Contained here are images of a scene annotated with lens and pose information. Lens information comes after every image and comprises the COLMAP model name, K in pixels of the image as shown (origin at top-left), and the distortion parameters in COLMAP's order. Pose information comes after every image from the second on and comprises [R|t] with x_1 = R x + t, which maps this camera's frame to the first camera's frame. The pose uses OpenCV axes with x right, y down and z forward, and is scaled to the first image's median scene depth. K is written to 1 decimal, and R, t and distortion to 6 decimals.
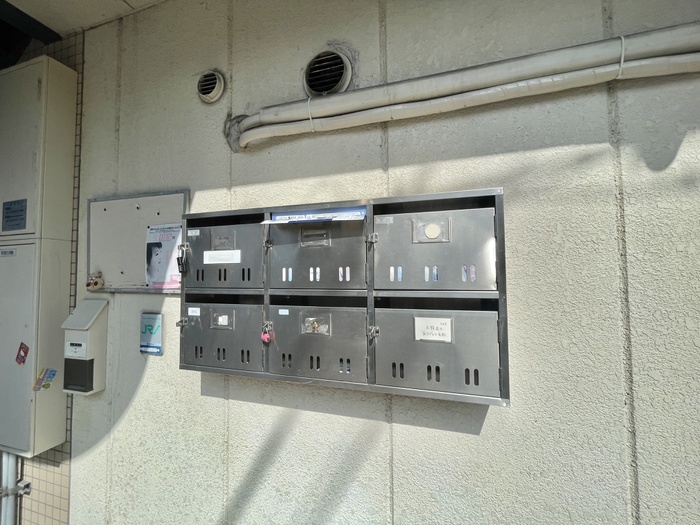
lens RADIAL K [[282.9, 0, 352.2], [0, 282.9, 261.2], [0, 0, 1]] dist [-0.002608, -0.000035]
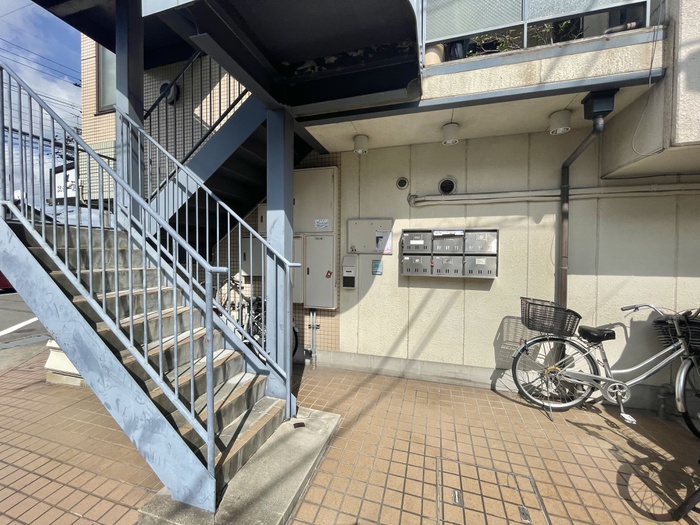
lens RADIAL K [[282.9, 0, 352.2], [0, 282.9, 261.2], [0, 0, 1]] dist [-0.002608, -0.000035]
pose [[0.999781, 0.017685, 0.011151, -1.249445], [-0.018391, 0.997602, 0.066722, -0.000925], [-0.009945, -0.066912, 0.997709, -2.372220]]
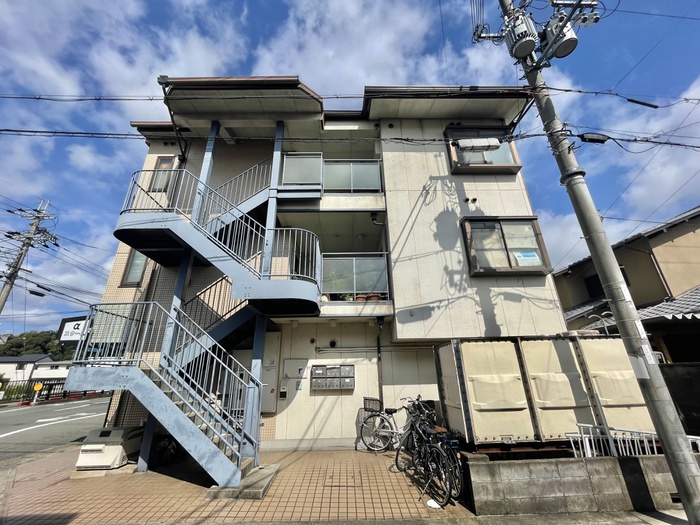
lens RADIAL K [[282.9, 0, 352.2], [0, 282.9, 261.2], [0, 0, 1]] dist [-0.002608, -0.000035]
pose [[0.950781, 0.107013, 0.290800, -1.999152], [-0.003285, 0.941901, -0.335874, -0.240882], [-0.309847, 0.318387, 0.895893, -6.432191]]
